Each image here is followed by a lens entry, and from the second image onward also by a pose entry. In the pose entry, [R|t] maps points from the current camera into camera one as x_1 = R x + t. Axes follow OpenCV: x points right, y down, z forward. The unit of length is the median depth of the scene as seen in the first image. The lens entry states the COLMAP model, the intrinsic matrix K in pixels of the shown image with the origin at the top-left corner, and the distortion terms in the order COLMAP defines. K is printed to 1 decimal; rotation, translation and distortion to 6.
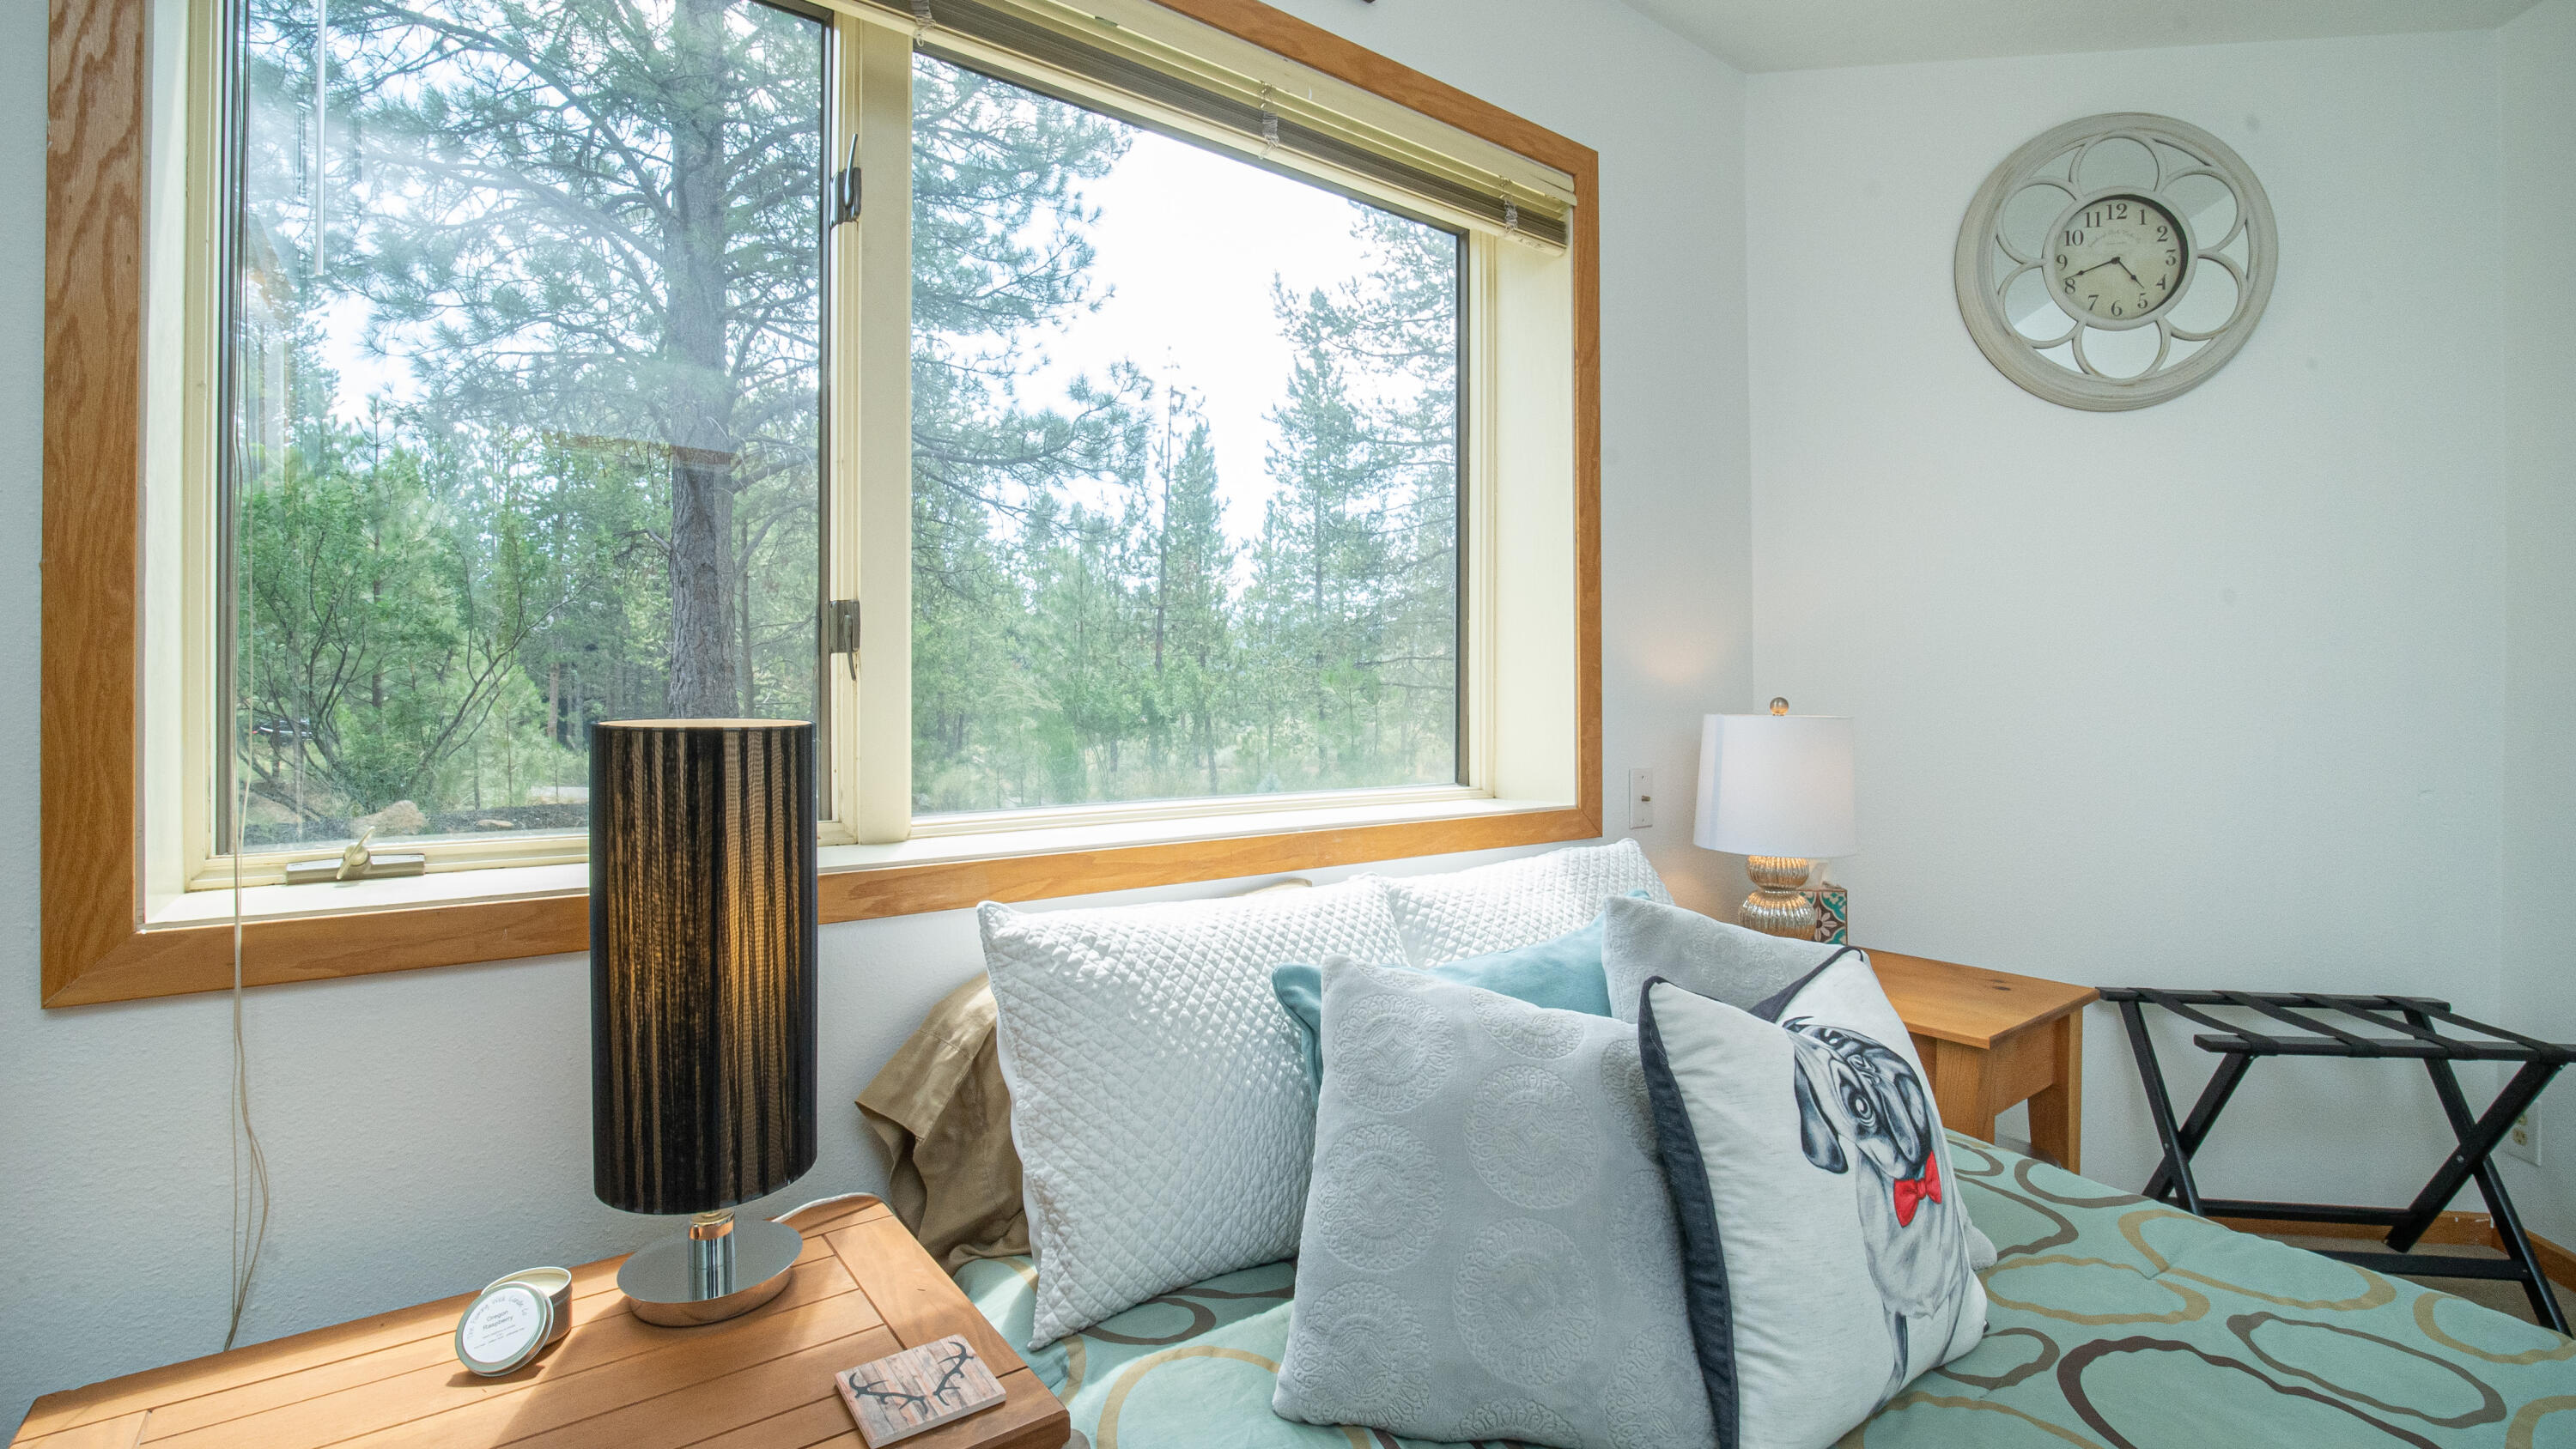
lens RADIAL K [[1162.3, 0, 1288.4], [0, 1162.3, 715.5], [0, 0, 1]] dist [-0.018260, -0.001461]
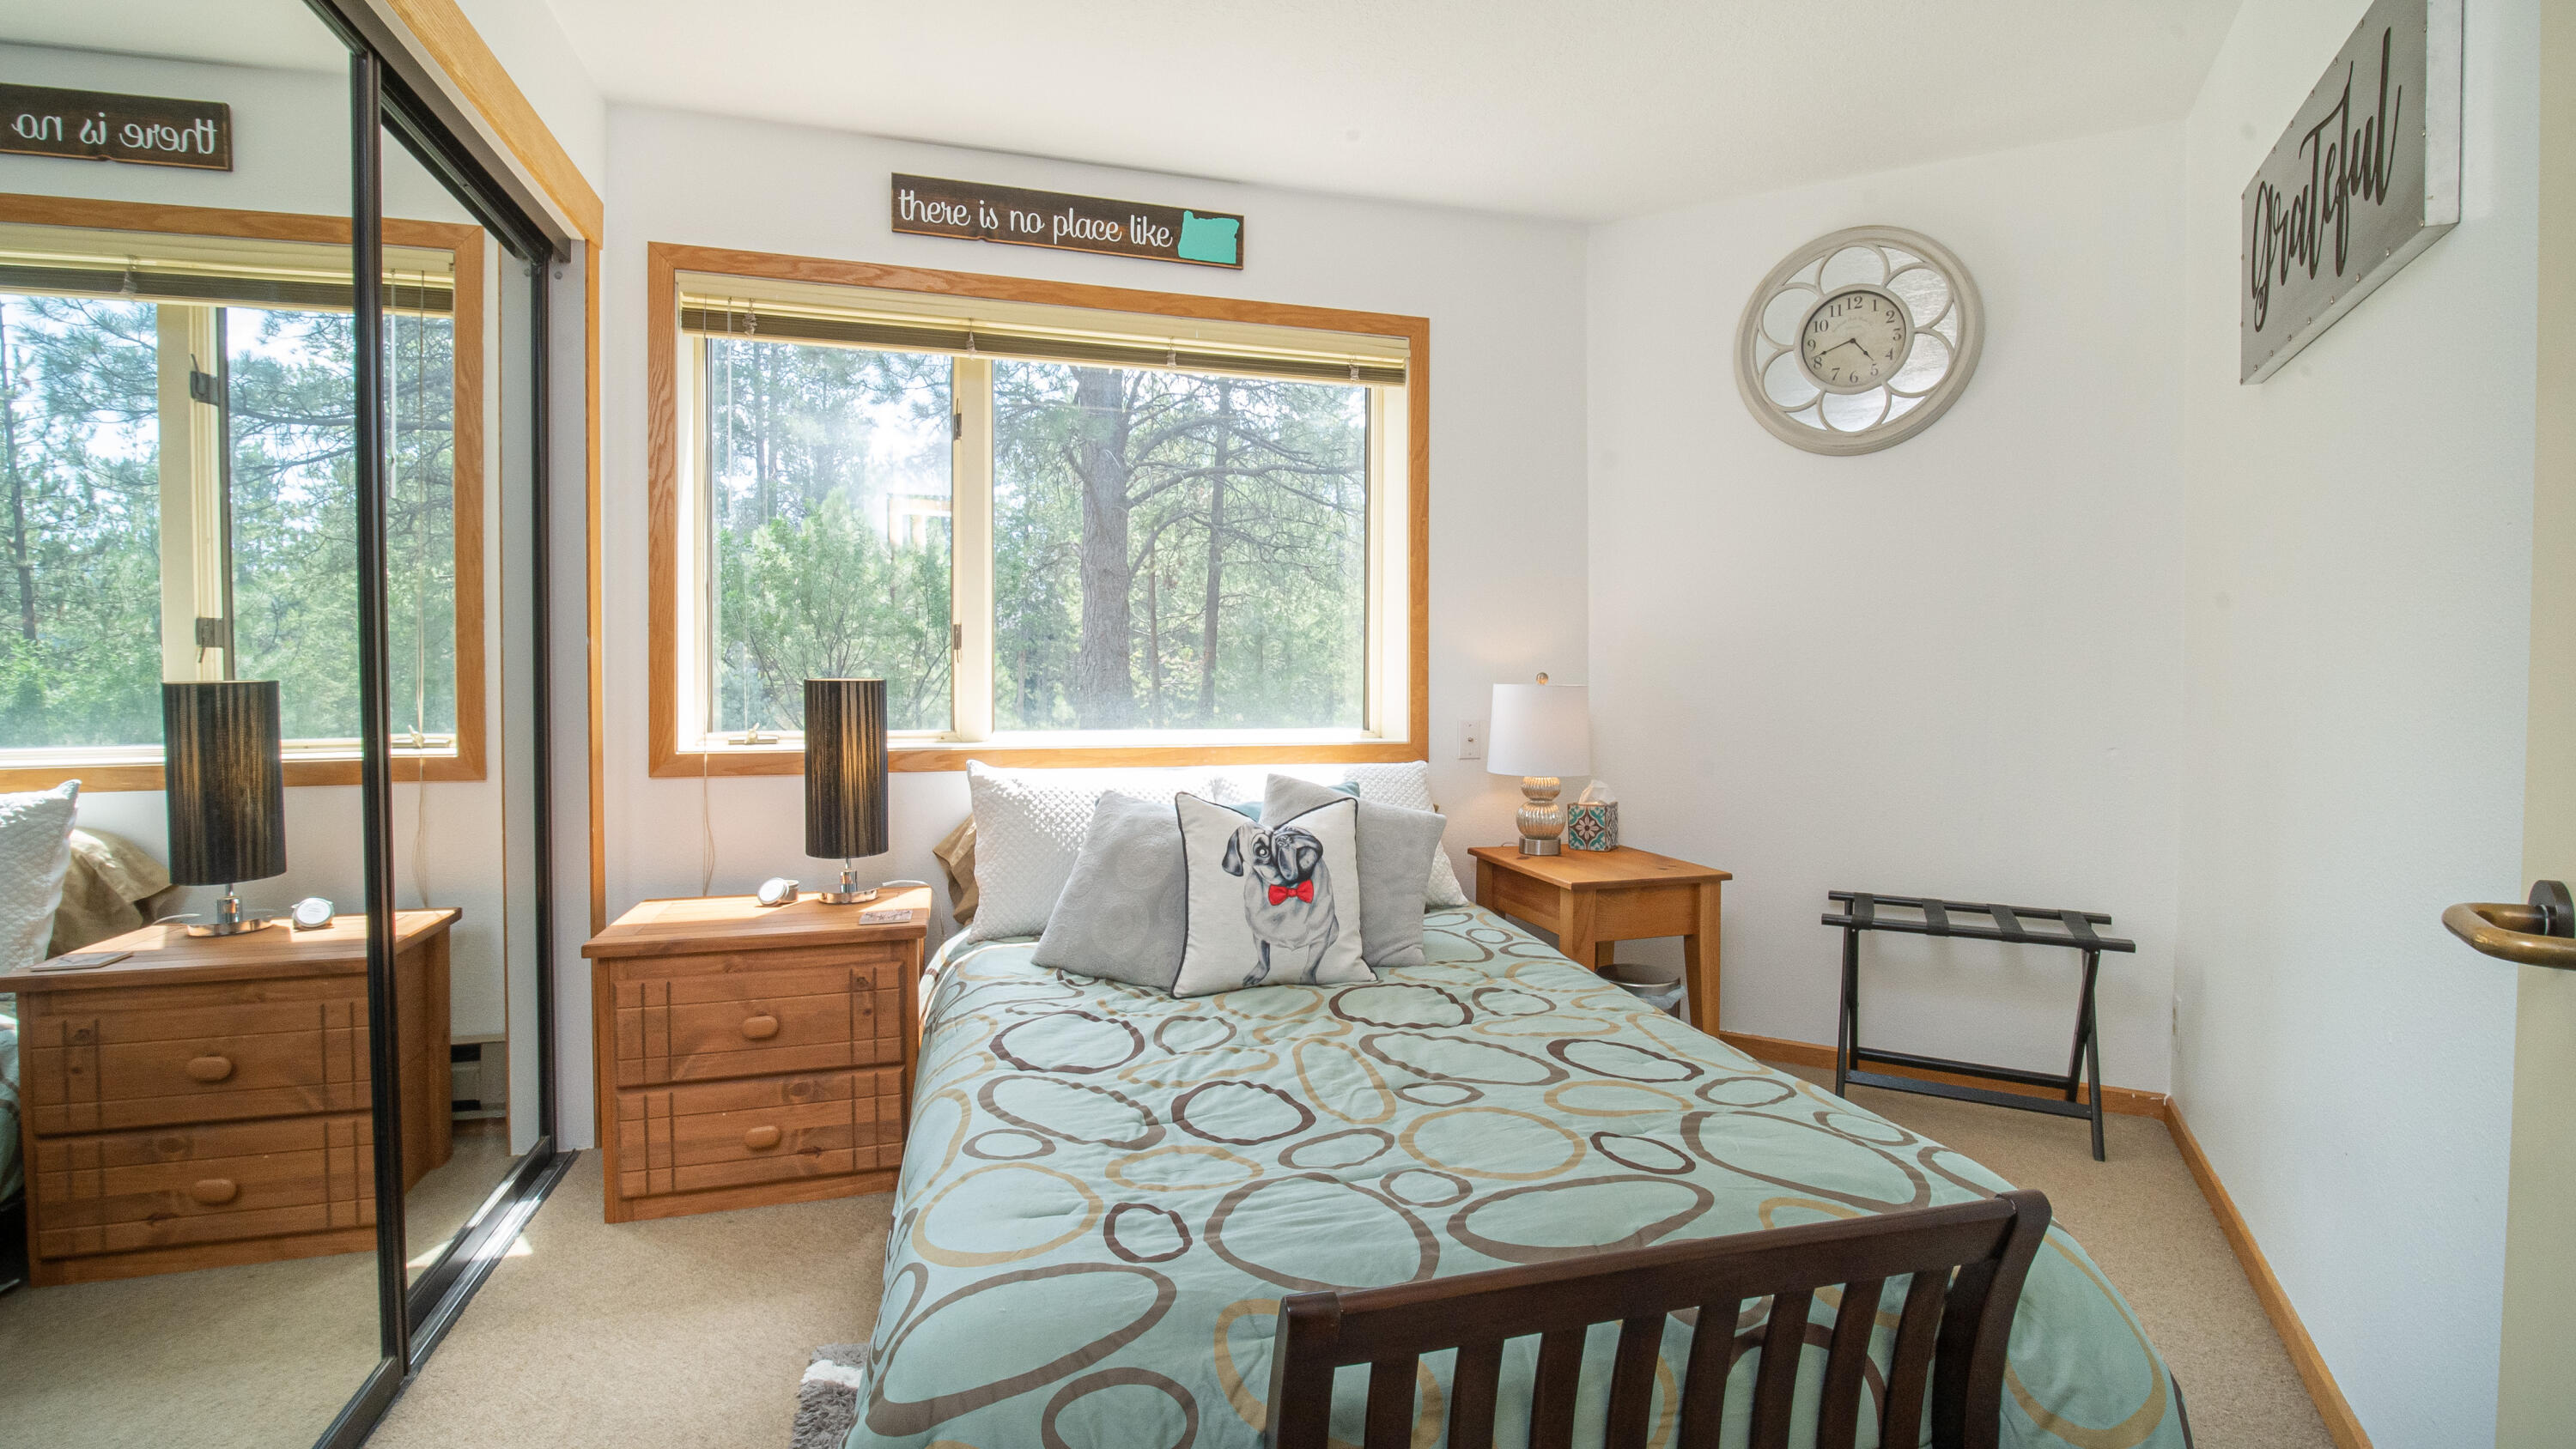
lens RADIAL K [[1162.3, 0, 1289.9], [0, 1162.3, 722.5], [0, 0, 1]] dist [-0.018260, -0.001461]
pose [[0.936631, 0.013580, -0.350054, 0.645183], [-0.006246, 0.999737, 0.022073, 0.018450], [0.350262, -0.018487, 0.936469, -0.524558]]
